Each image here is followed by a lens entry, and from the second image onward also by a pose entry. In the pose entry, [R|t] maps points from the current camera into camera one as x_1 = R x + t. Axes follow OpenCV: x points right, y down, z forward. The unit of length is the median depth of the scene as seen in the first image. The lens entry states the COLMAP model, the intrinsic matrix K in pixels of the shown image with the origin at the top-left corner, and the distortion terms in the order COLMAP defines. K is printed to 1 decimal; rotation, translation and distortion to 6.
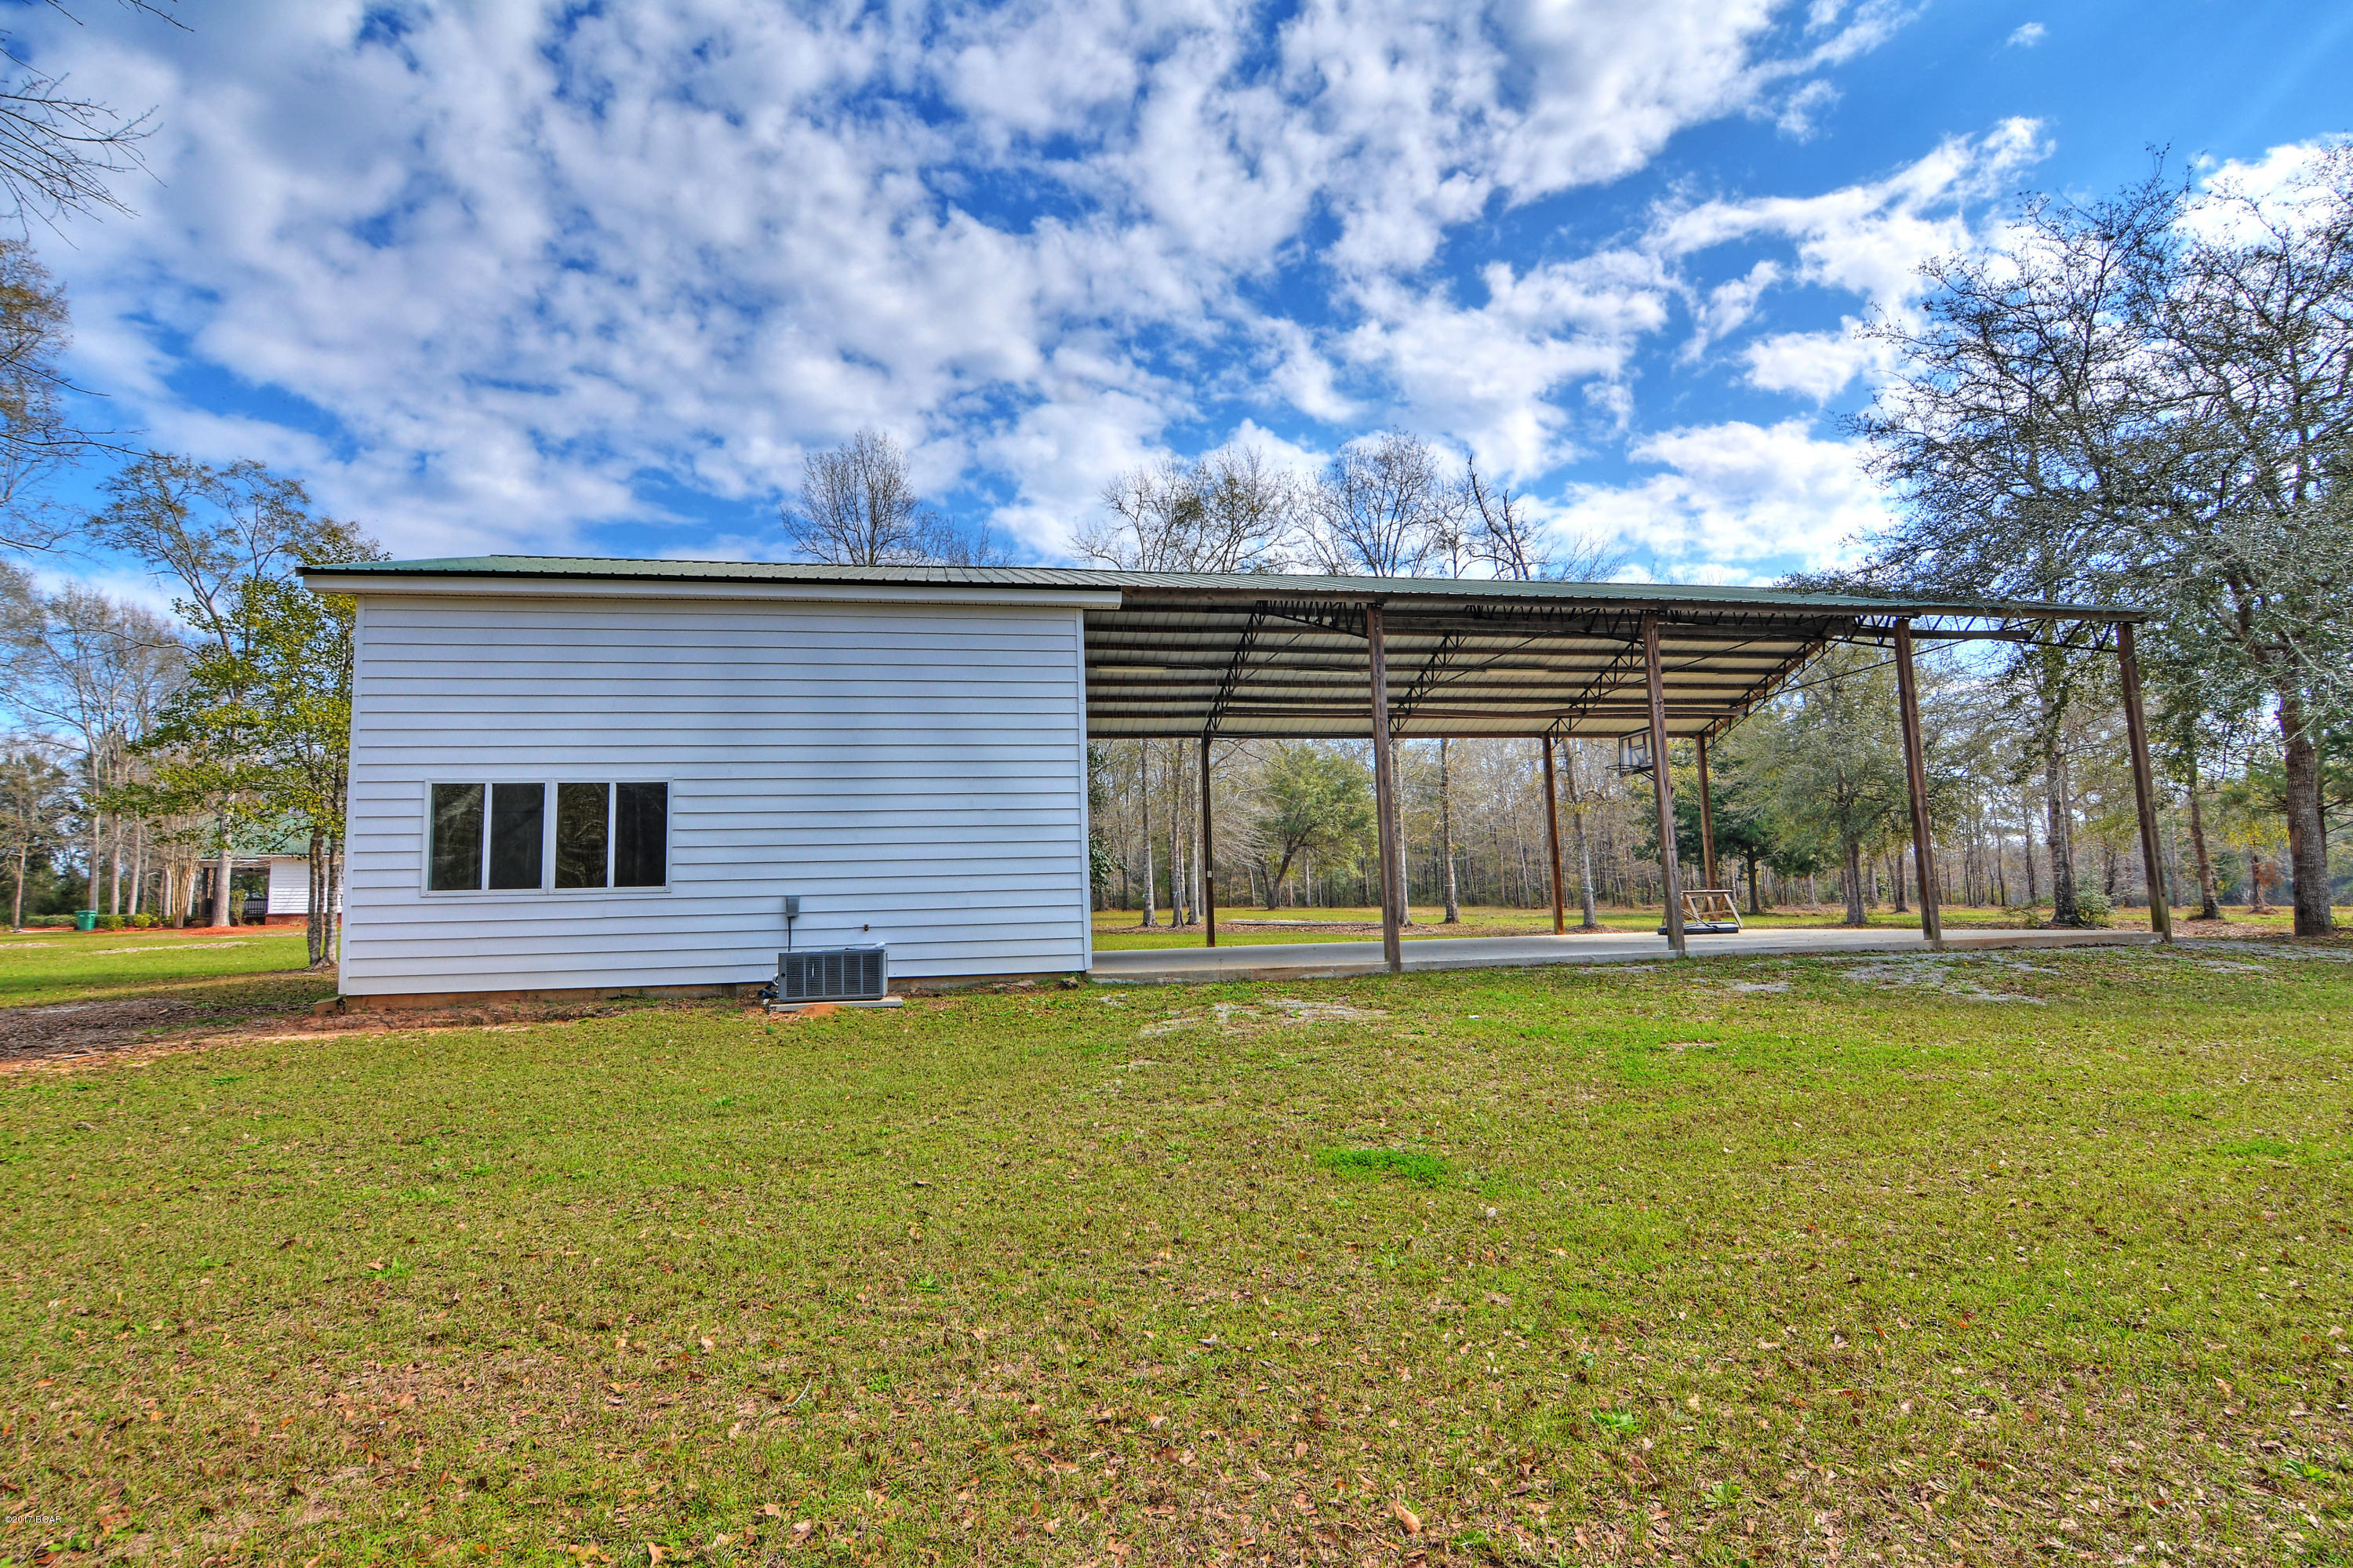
lens RADIAL K [[1144.9, 0, 1168.5], [0, 1144.9, 781.8], [0, 0, 1]] dist [-0.032872, 0.012426]
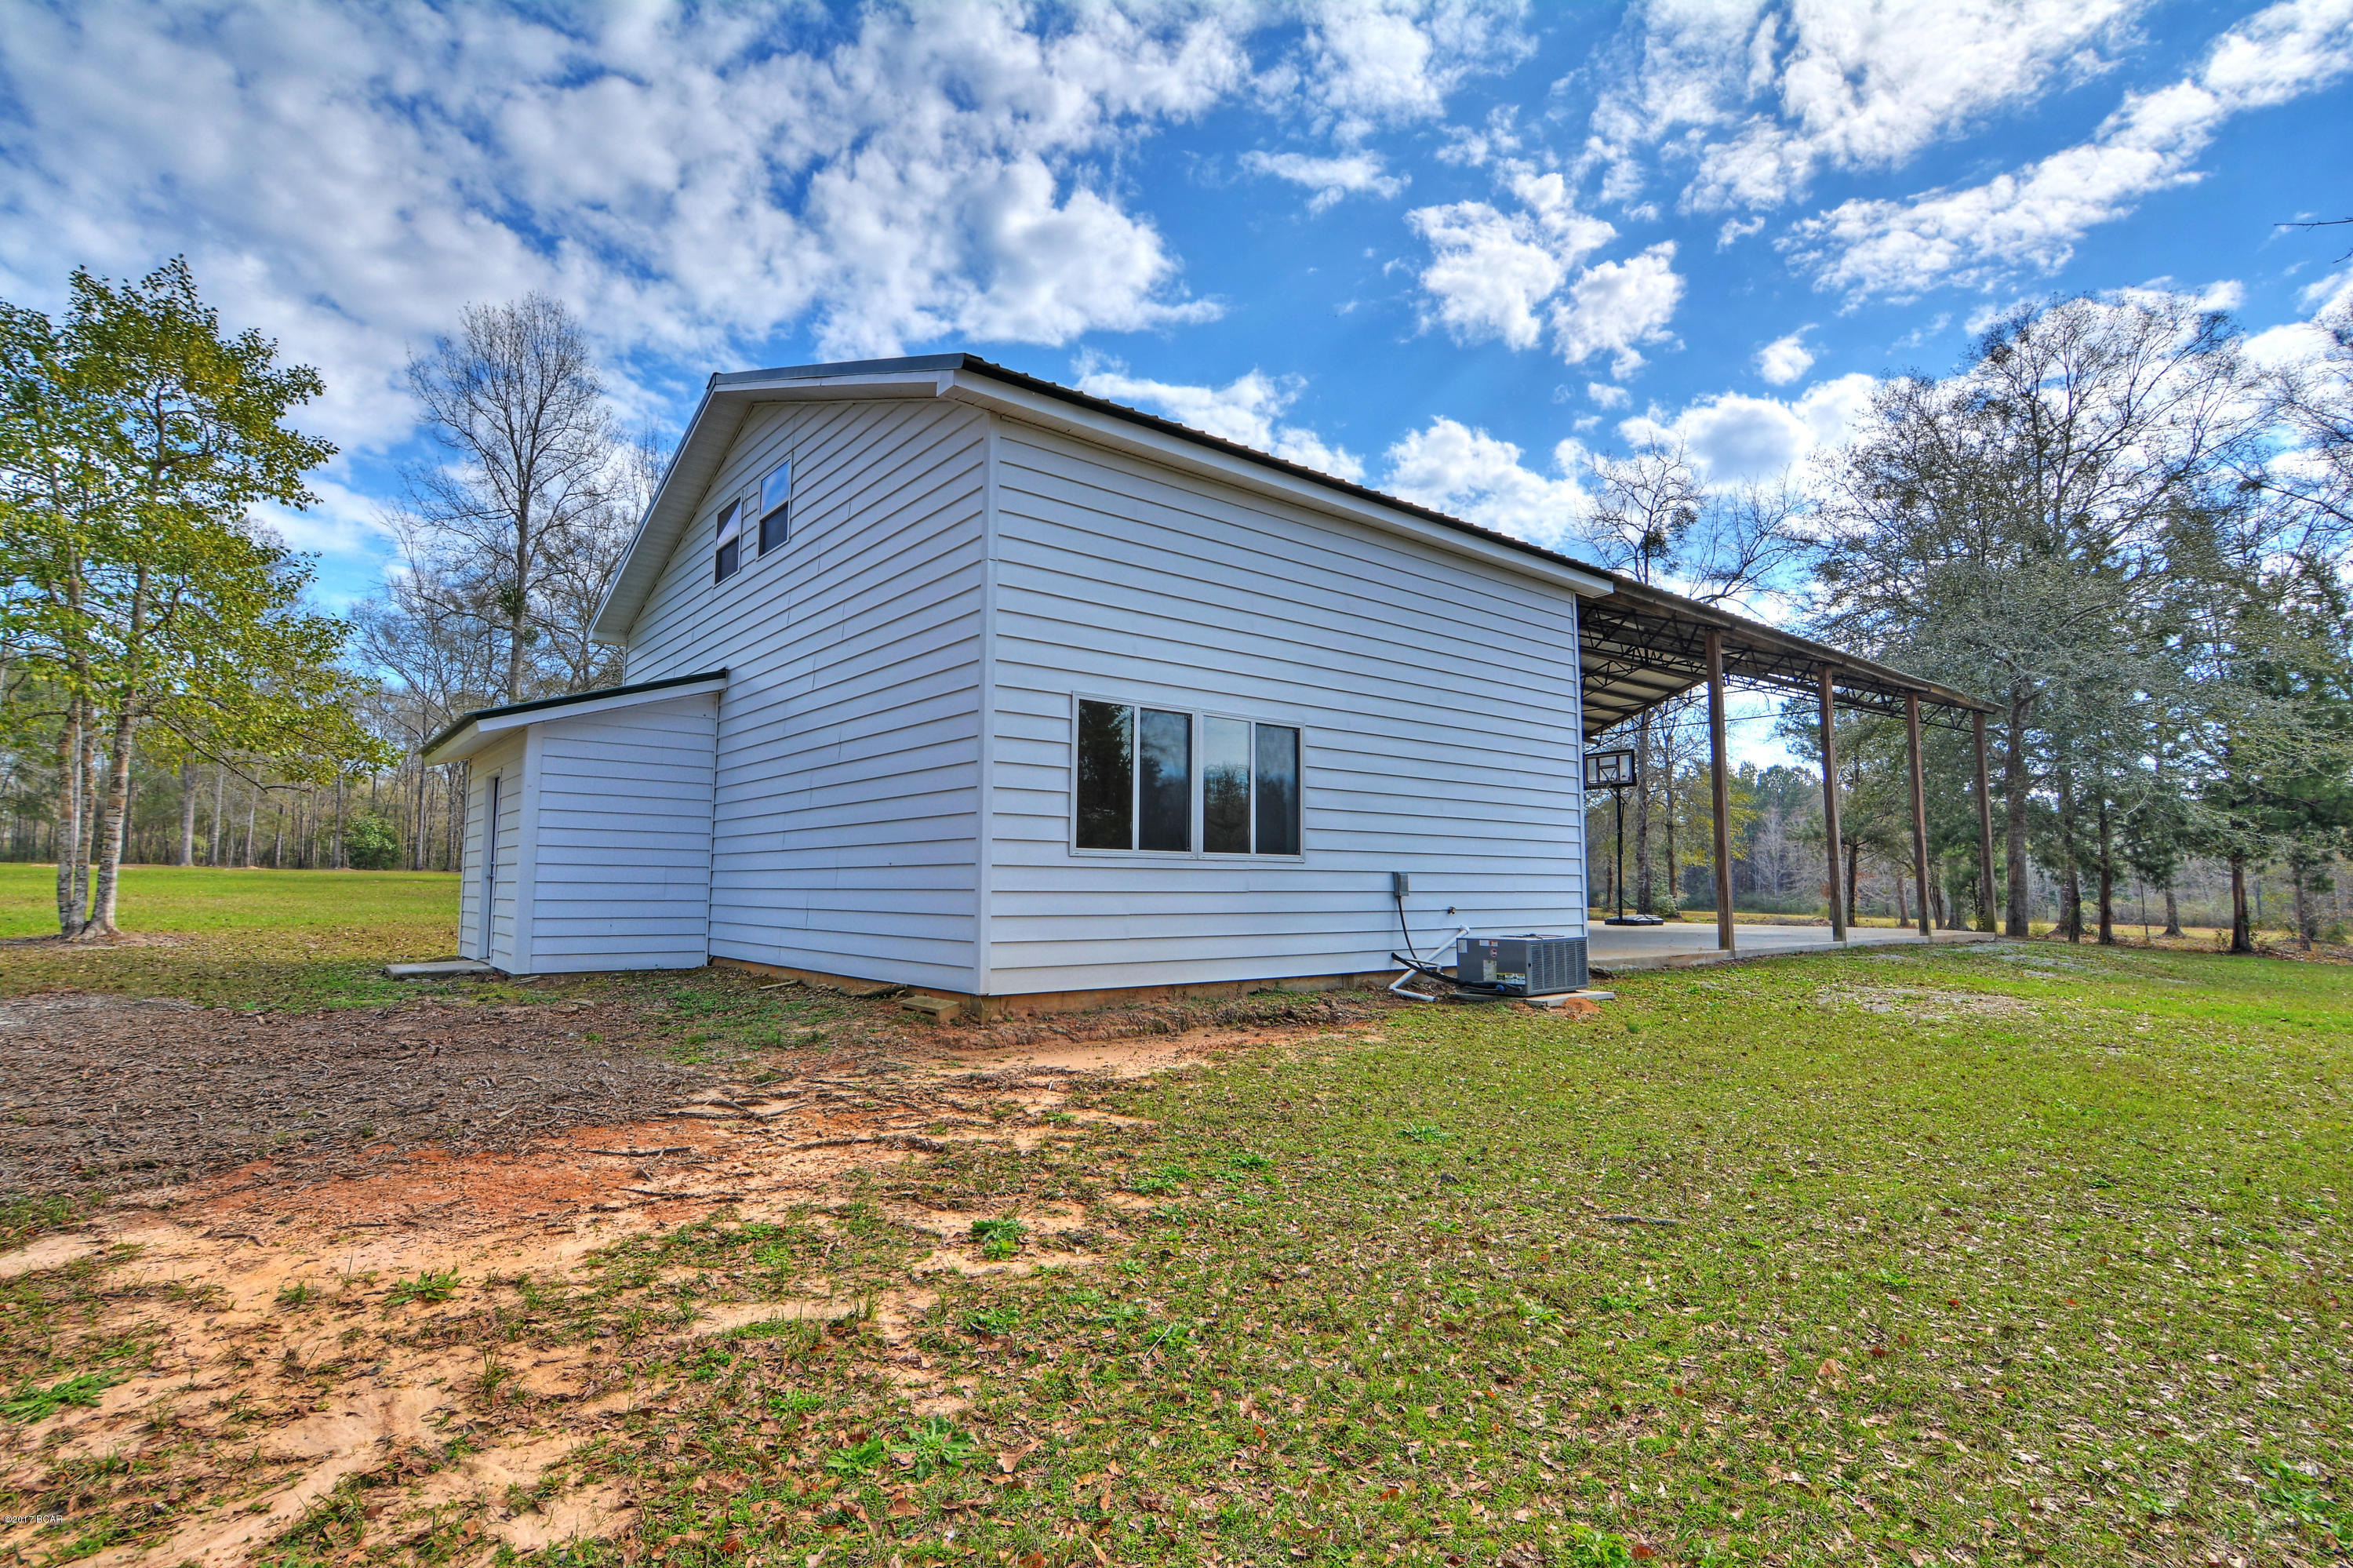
lens RADIAL K [[1144.9, 0, 1168.5], [0, 1144.9, 781.8], [0, 0, 1]] dist [-0.032872, 0.012426]
pose [[0.873685, 0.078316, 0.480147, -0.933819], [-0.090006, 0.995940, 0.001330, 0.046774], [-0.478093, -0.044378, 0.877187, 0.328242]]
